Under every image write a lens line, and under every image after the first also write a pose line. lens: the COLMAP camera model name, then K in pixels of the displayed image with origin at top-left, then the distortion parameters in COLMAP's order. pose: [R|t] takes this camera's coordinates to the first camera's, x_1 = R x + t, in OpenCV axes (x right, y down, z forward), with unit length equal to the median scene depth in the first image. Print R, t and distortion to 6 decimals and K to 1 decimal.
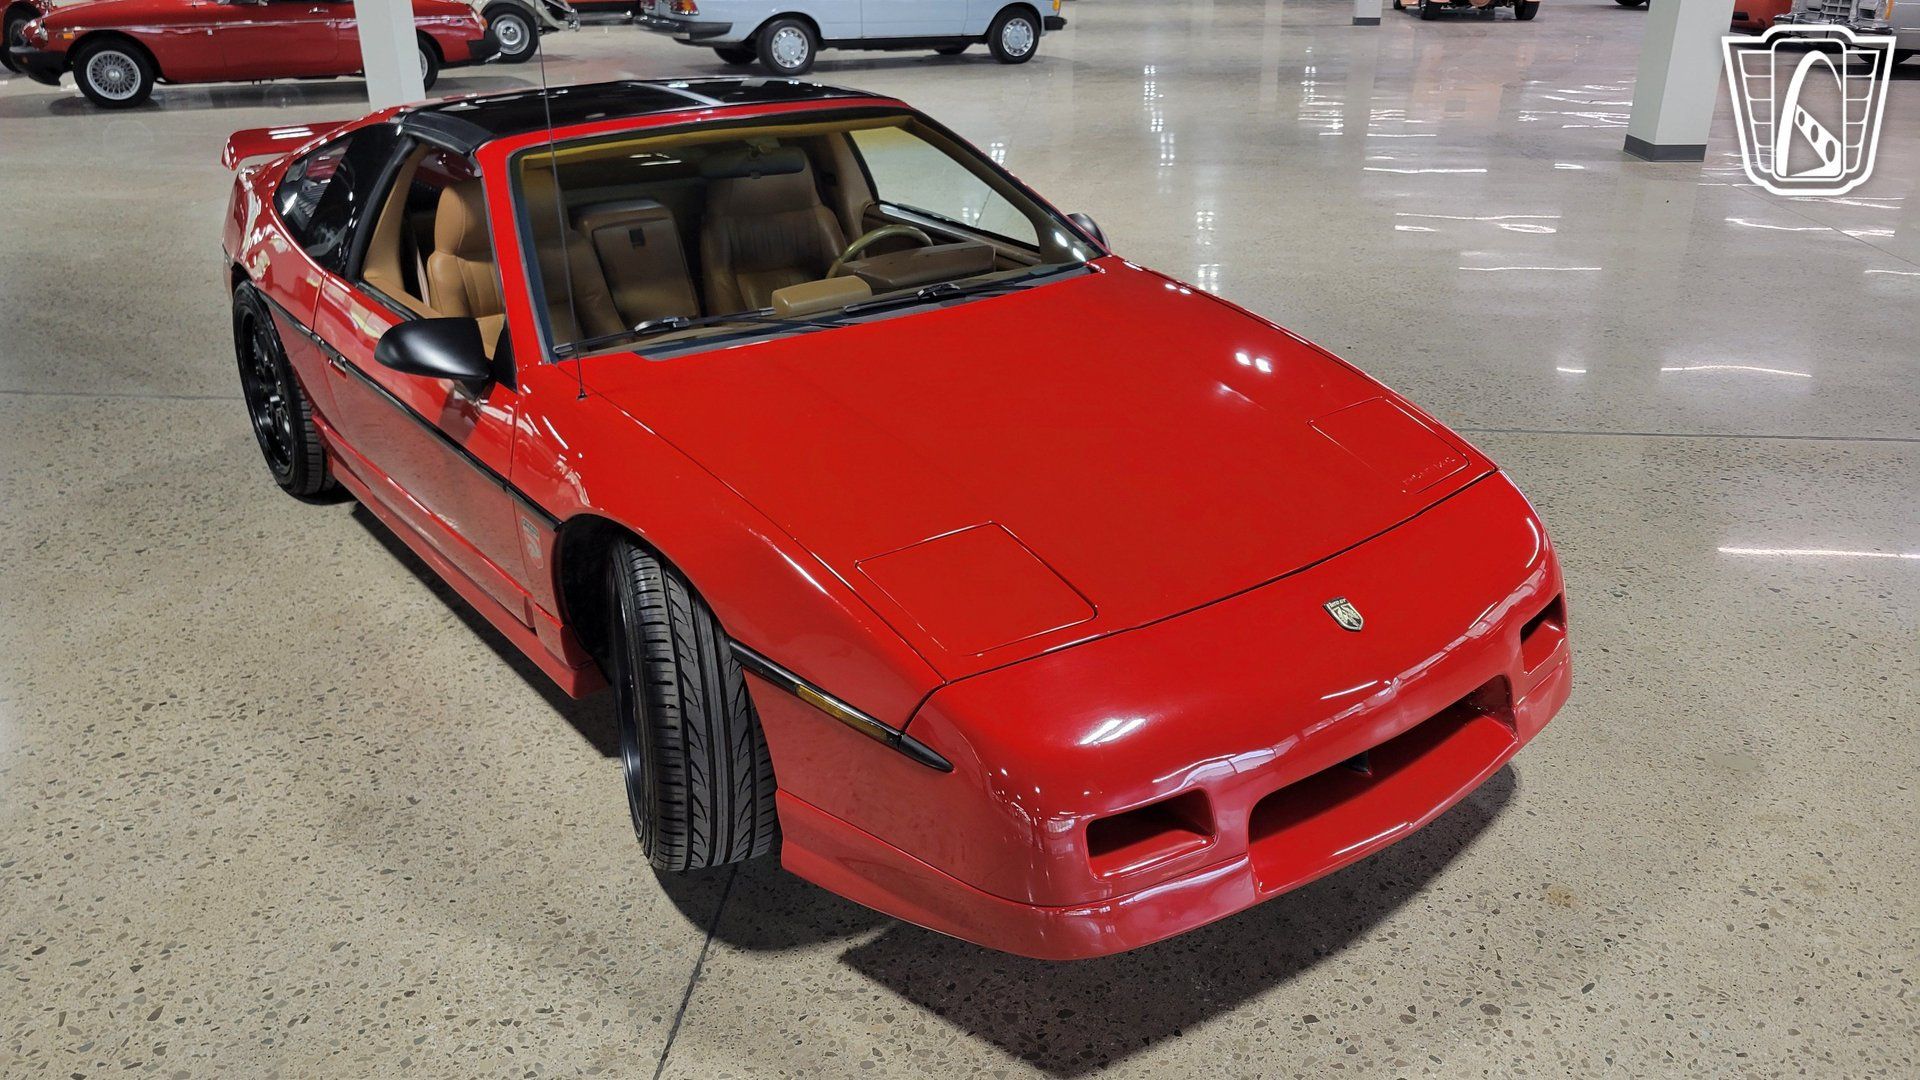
lens RADIAL K [[1443.1, 0, 968.6], [0, 1443.1, 518.8], [0, 0, 1]] dist [0.057853, -0.041576]
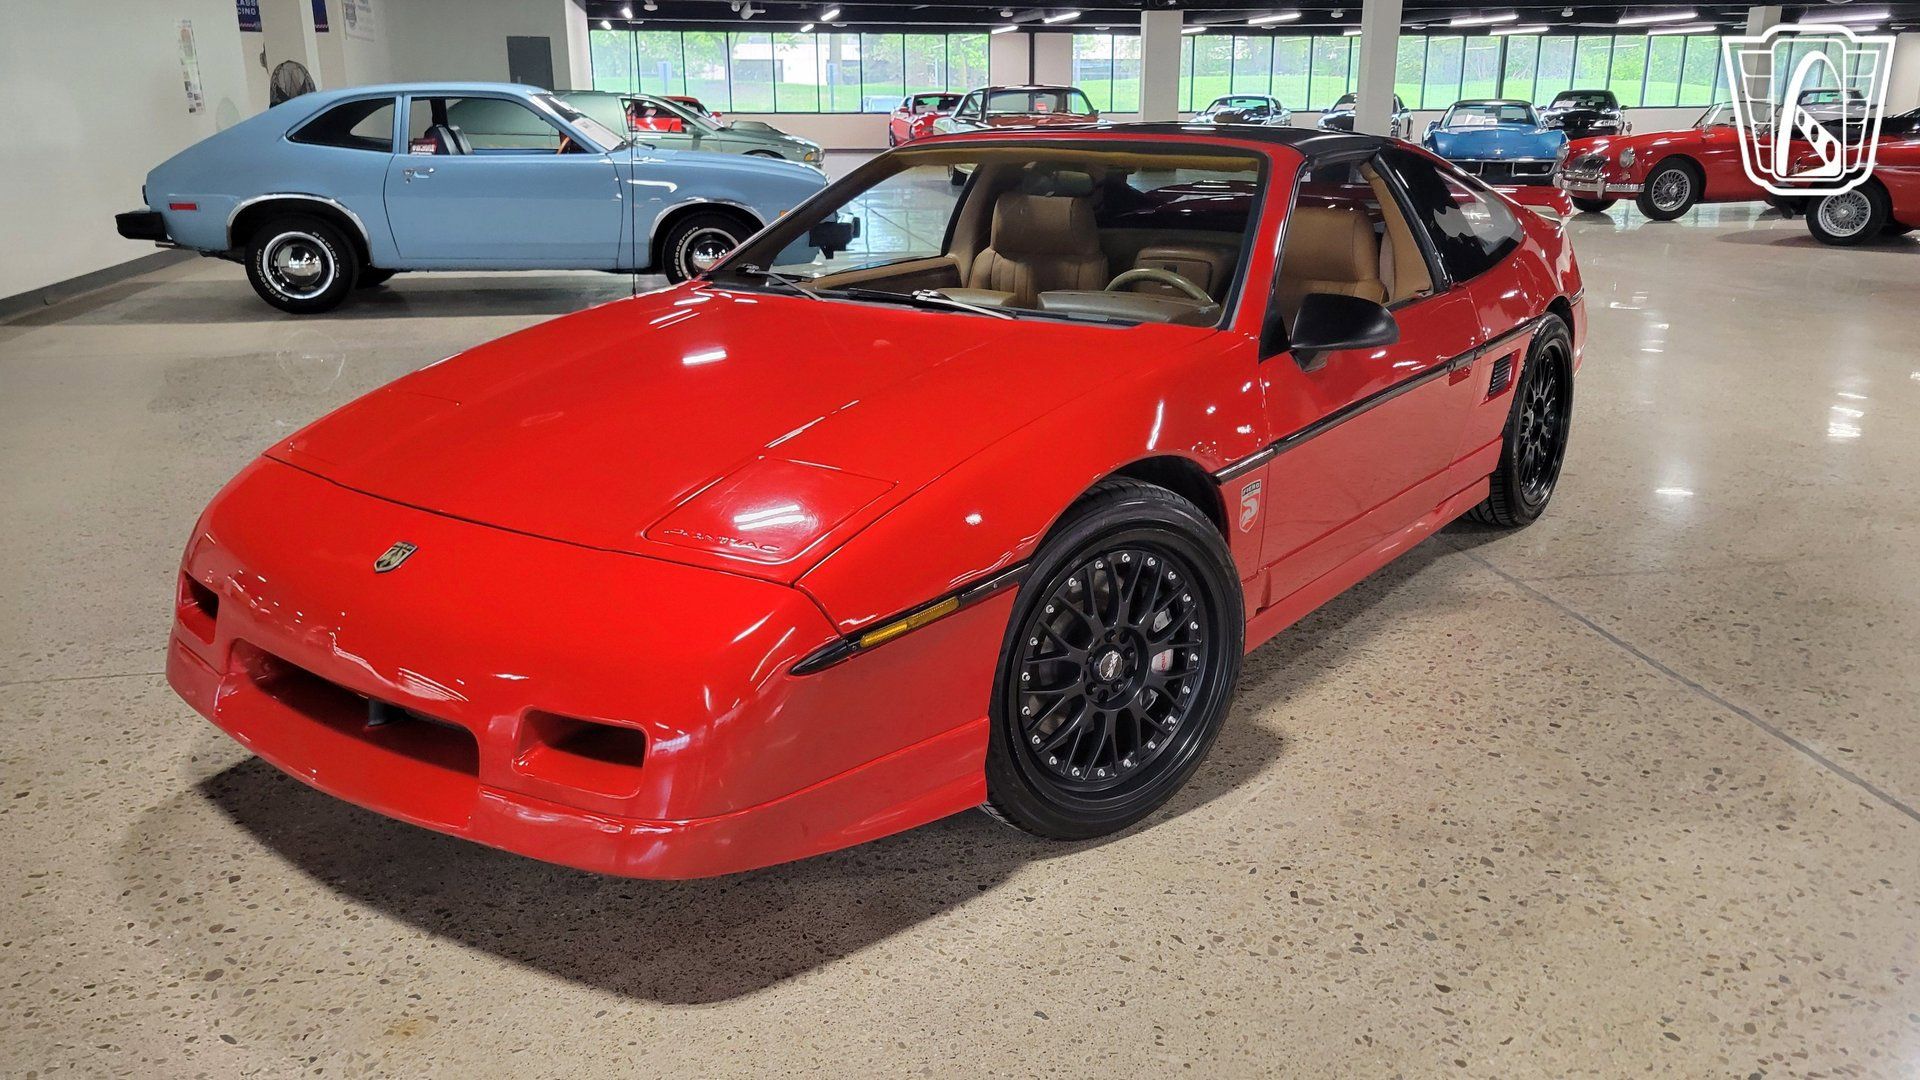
lens RADIAL K [[1443.1, 0, 971.8], [0, 1443.1, 538.4], [0, 0, 1]] dist [0.057853, -0.041576]
pose [[0.269625, 0.280751, -0.921130, 1.175145], [-0.373426, 0.912188, 0.168720, -0.234834], [0.887612, 0.298483, 0.350788, 0.944936]]
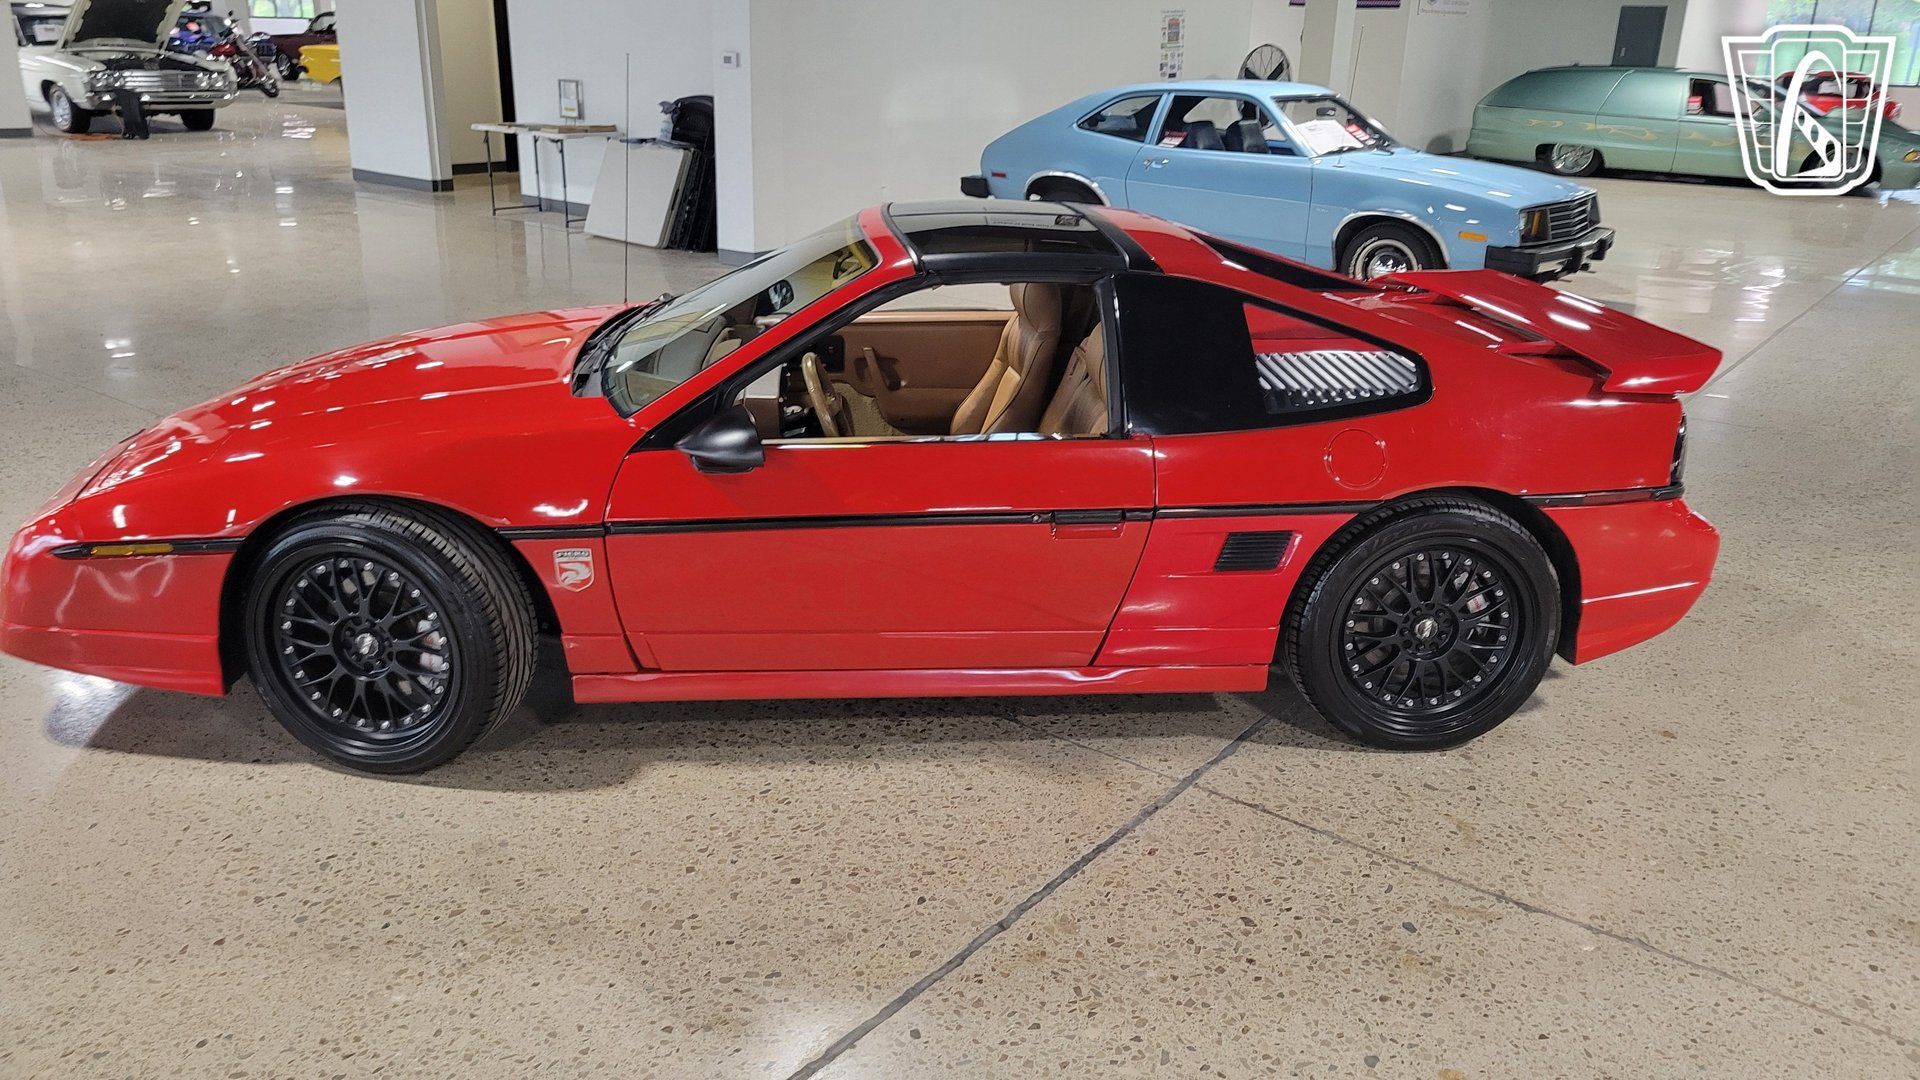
lens RADIAL K [[1443.1, 0, 983.2], [0, 1443.1, 548.1], [0, 0, 1]] dist [0.057853, -0.041576]
pose [[-0.532519, 0.274057, -0.800822, 1.027025], [-0.355056, 0.786537, 0.505268, -0.932398], [0.768348, 0.553401, -0.321540, 2.187770]]
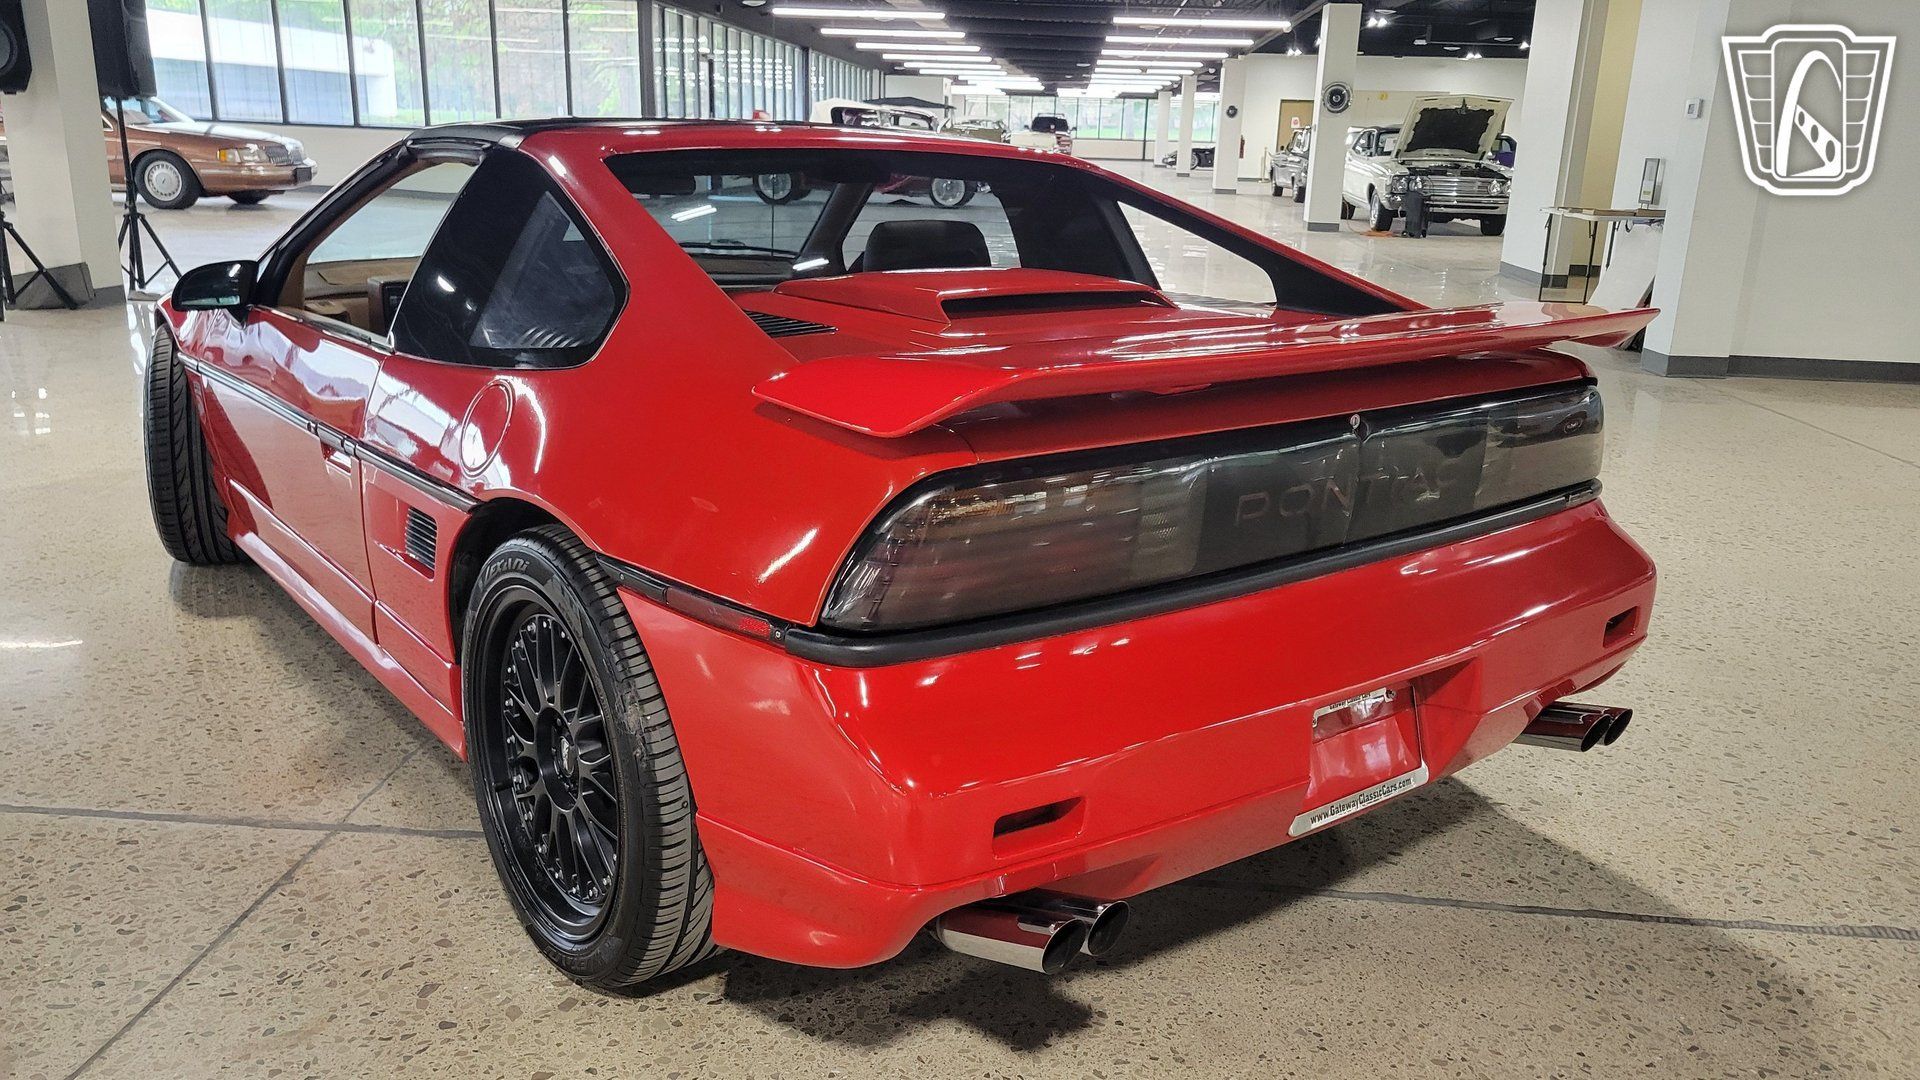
lens RADIAL K [[1443.1, 0, 948.2], [0, 1443.1, 544.2], [0, 0, 1]] dist [0.057853, -0.041576]
pose [[-0.999611, -0.026752, -0.007826, -0.498596], [-0.025741, 0.778337, 0.627318, -0.937465], [-0.010691, 0.627276, -0.778724, 2.674614]]
